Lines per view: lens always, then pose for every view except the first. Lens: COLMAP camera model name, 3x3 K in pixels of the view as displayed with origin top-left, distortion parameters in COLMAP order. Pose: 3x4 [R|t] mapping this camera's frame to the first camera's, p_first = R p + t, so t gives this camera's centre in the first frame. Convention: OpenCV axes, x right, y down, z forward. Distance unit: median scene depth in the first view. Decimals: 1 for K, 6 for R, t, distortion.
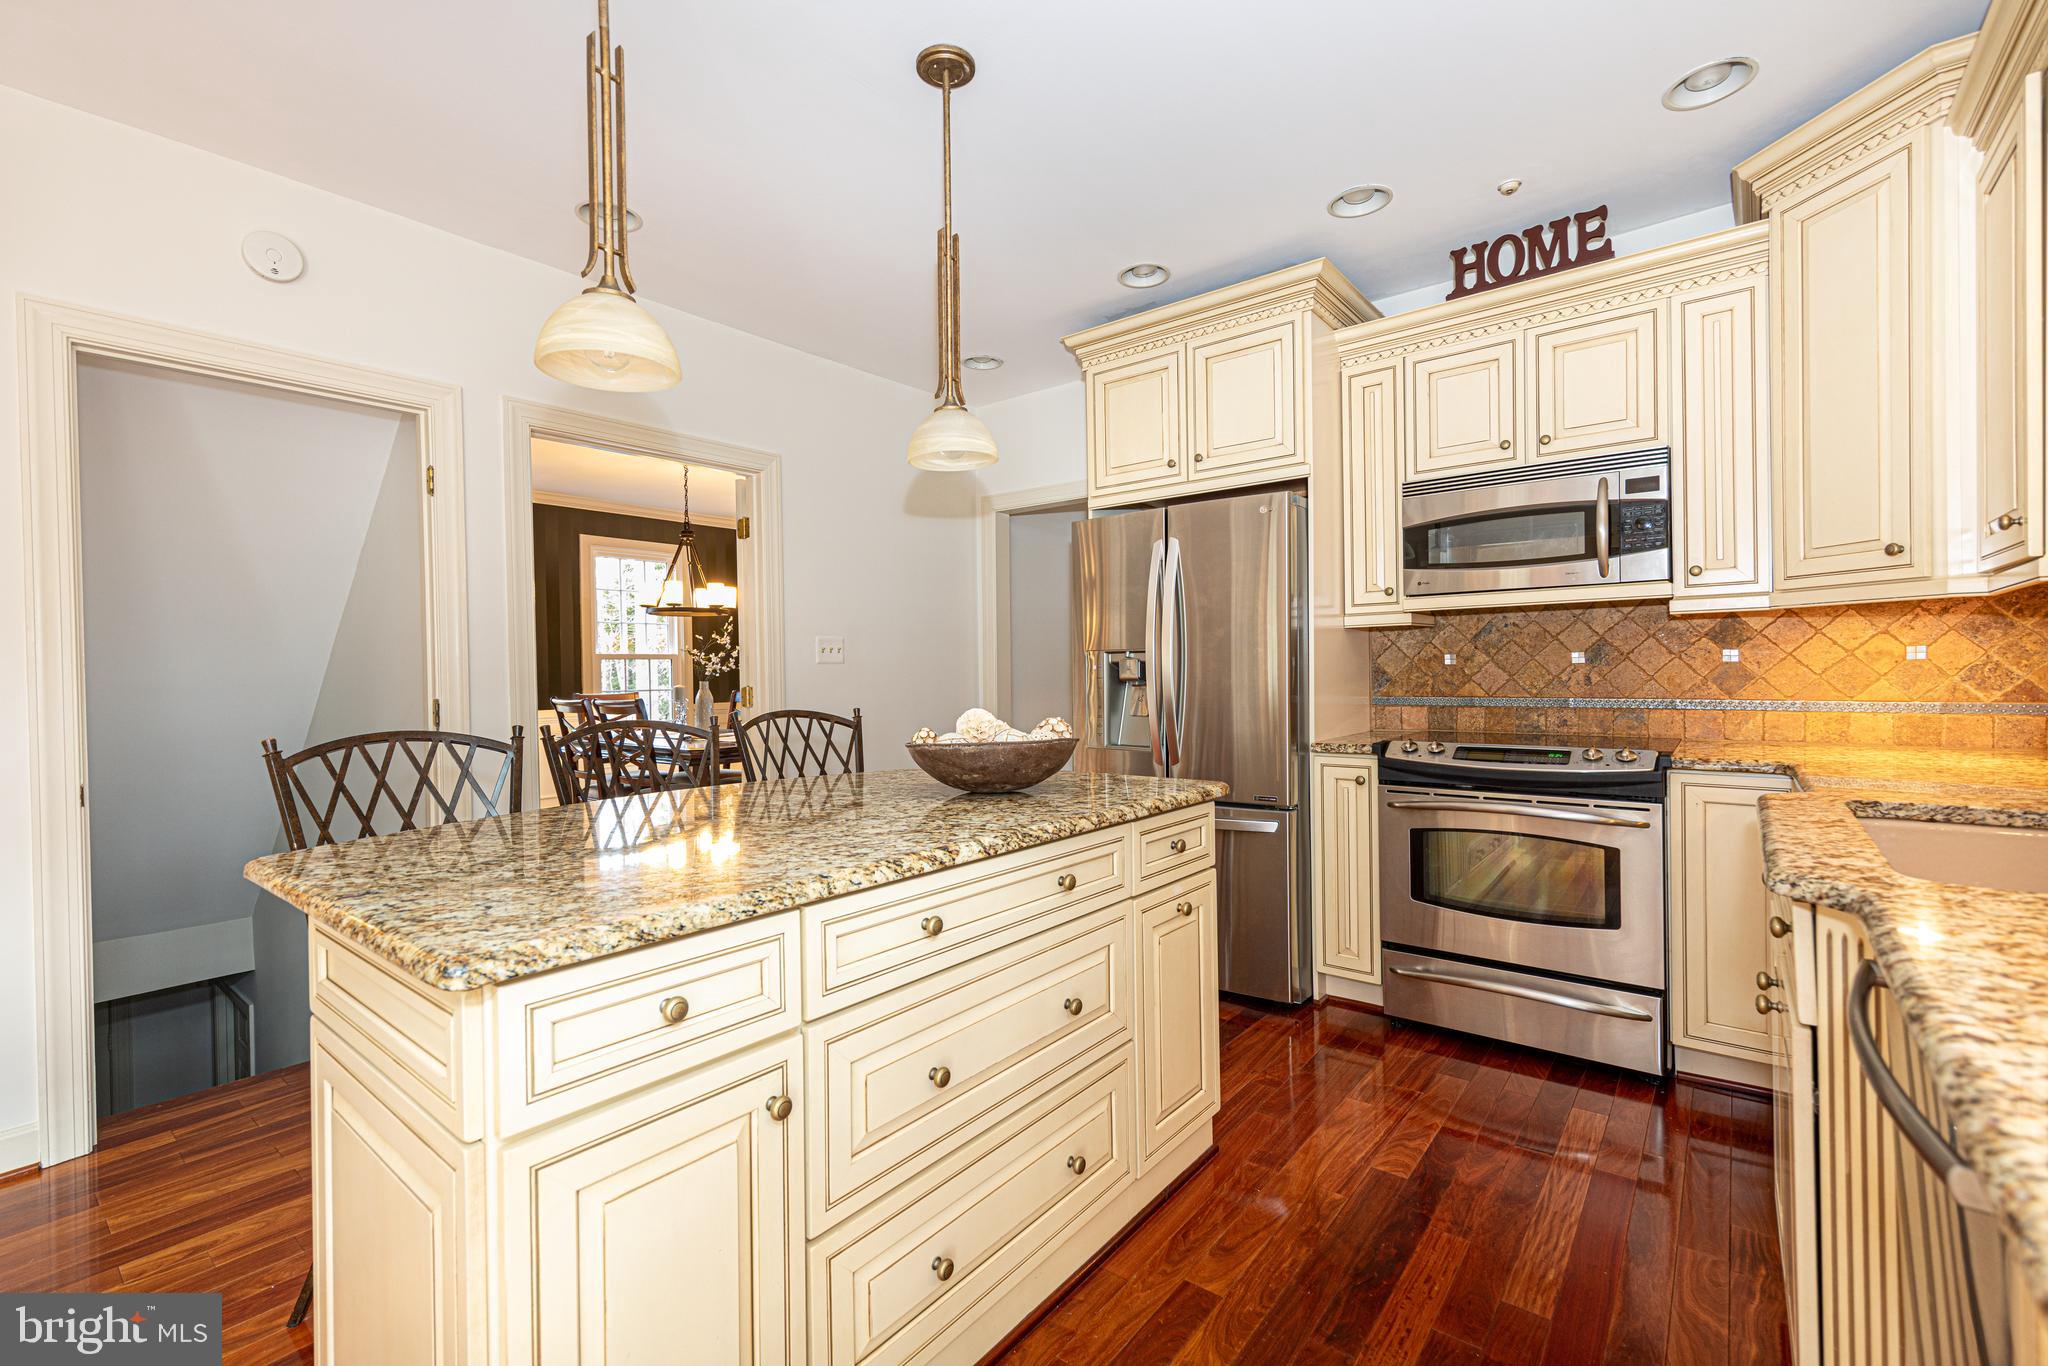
lens RADIAL K [[879.9, 0, 1024.0], [0, 879.9, 683.0], [0, 0, 1]] dist [0.000437, -0.000016]
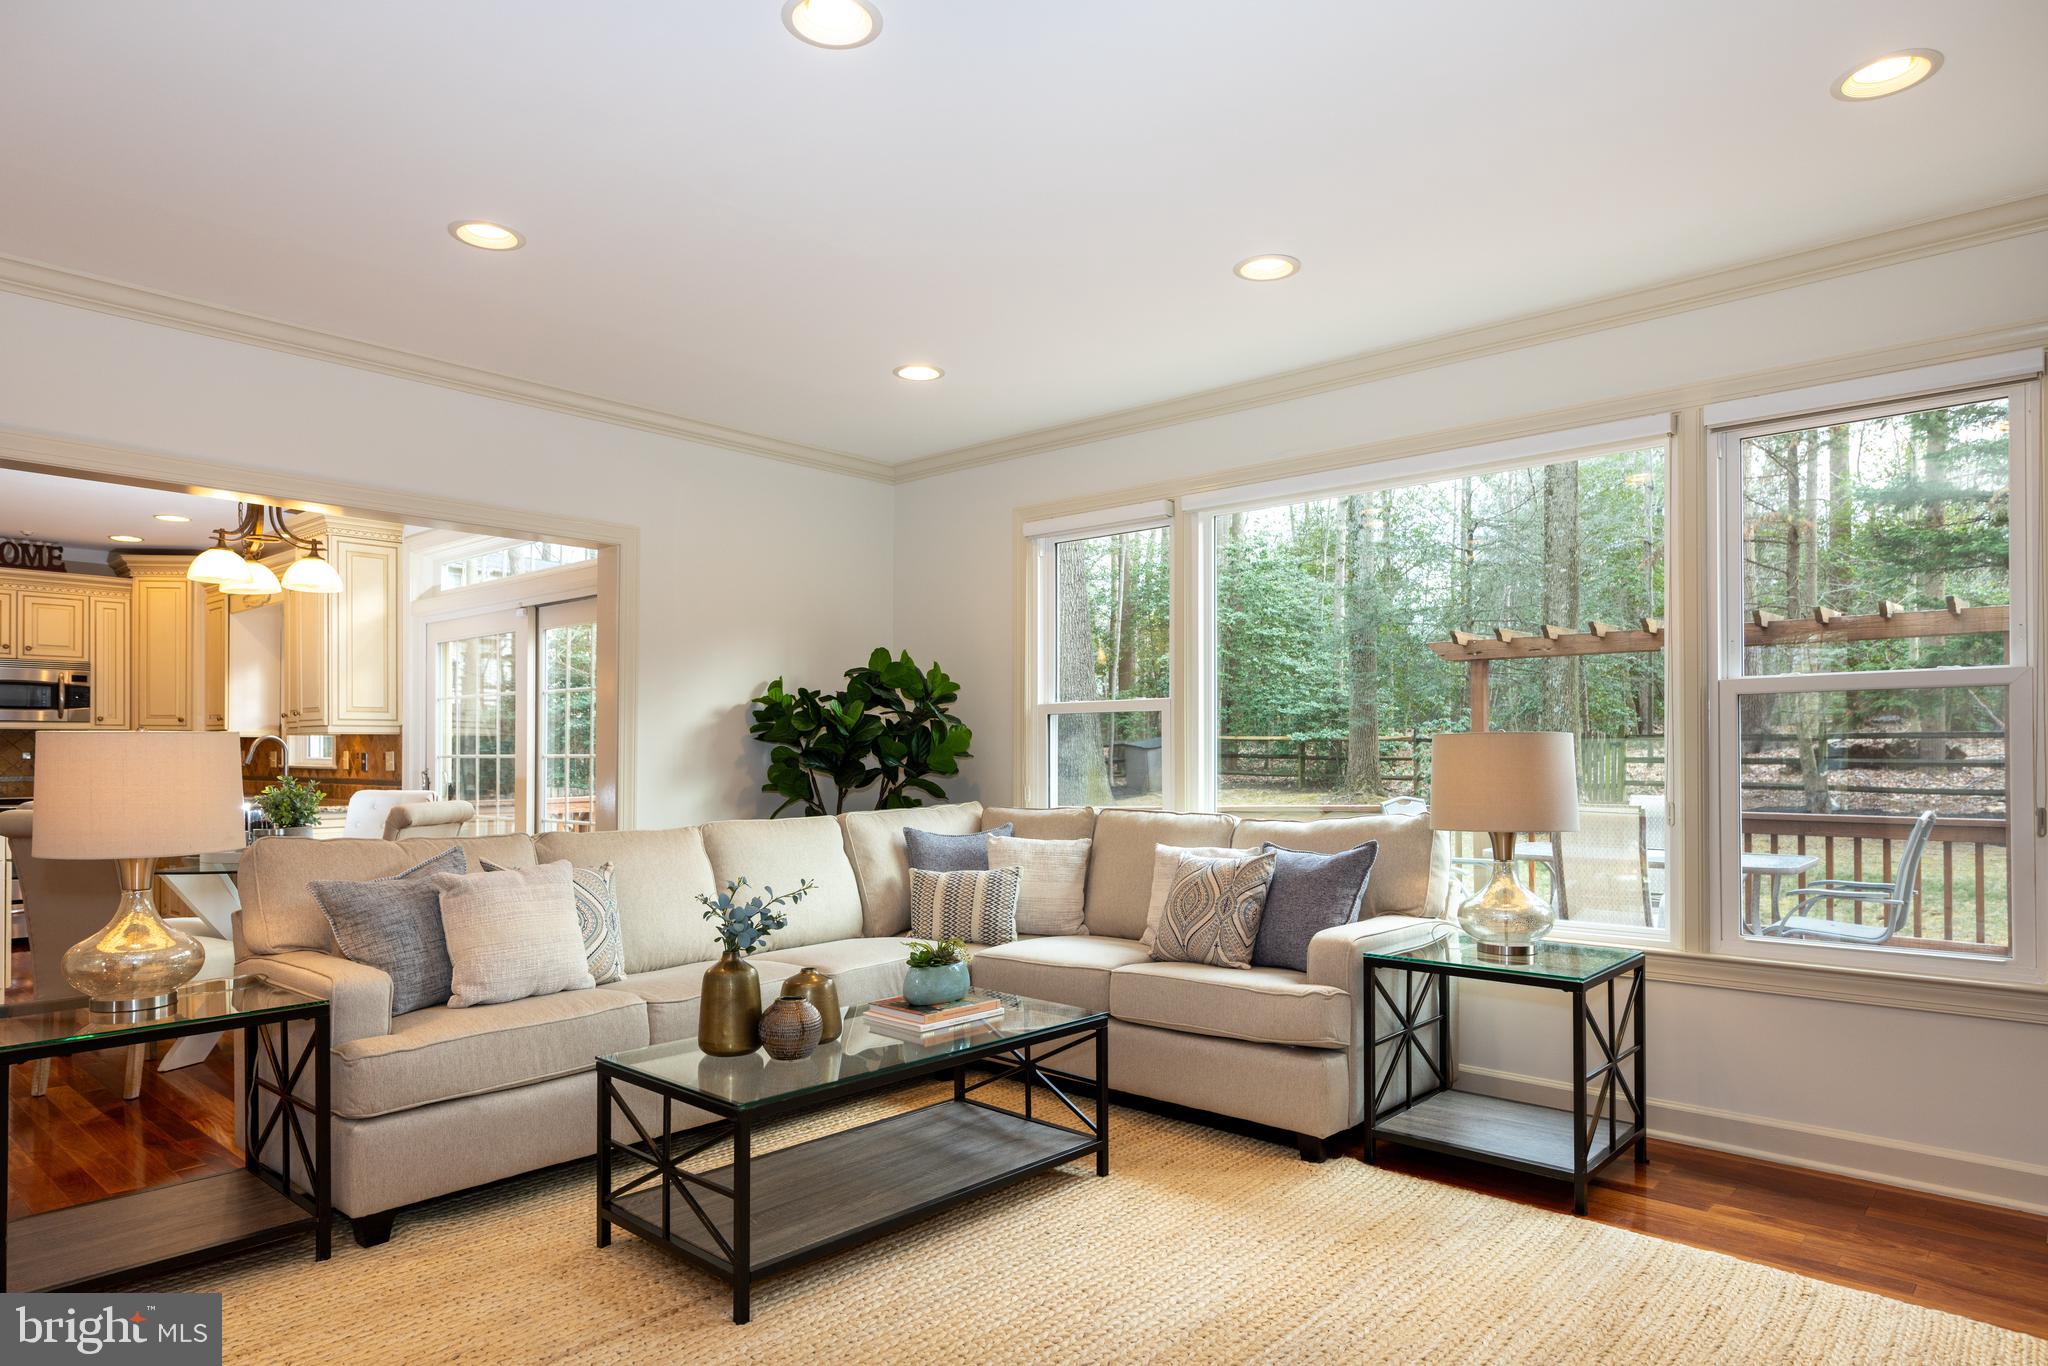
lens RADIAL K [[1240.4, 0, 1016.5], [0, 1240.4, 740.6], [0, 0, 1]] dist [0.037367, -0.000653]
pose [[0.053066, 0.028934, 0.998172, -2.272563], [0.012742, 0.999479, -0.029650, 0.053815], [-0.998510, 0.014292, 0.052670, -1.473342]]
